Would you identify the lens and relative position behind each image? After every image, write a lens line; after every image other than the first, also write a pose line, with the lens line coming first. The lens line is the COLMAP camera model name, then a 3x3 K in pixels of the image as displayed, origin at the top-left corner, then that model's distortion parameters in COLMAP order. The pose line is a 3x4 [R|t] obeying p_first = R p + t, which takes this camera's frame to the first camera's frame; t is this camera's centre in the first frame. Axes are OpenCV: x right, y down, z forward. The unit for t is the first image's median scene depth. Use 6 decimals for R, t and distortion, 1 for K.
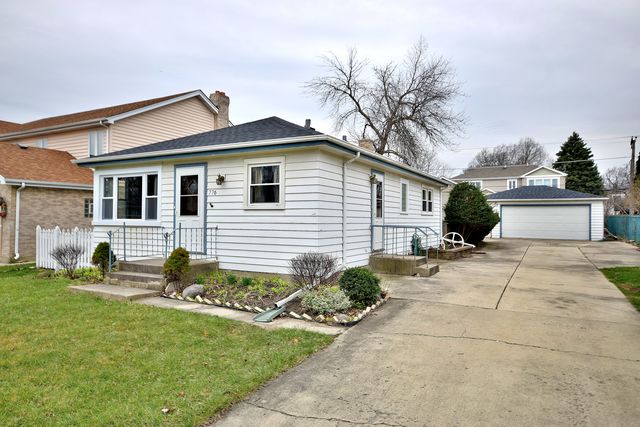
lens RADIAL K [[432.1, 0, 318.8], [0, 432.1, 214.2], [0, 0, 1]] dist [0.003930, 0.002771]
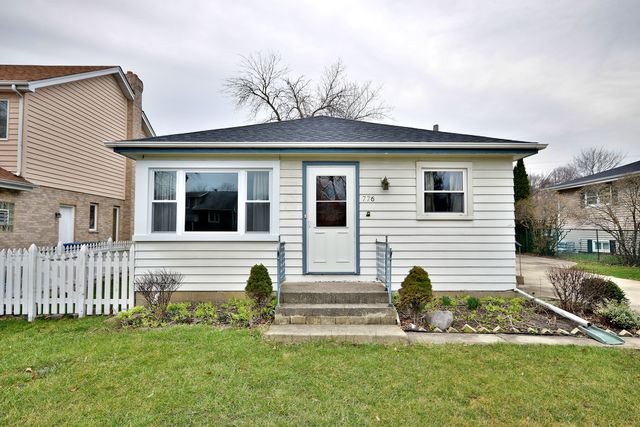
lens RADIAL K [[423.9, 0, 322.0], [0, 423.9, 212.3], [0, 0, 1]] dist [0.031120, 0.001015]
pose [[0.866437, 0.019143, 0.498919, -0.711184], [-0.000733, 0.999312, -0.037069, 0.005791], [-0.499285, 0.031753, 0.865856, 0.338021]]
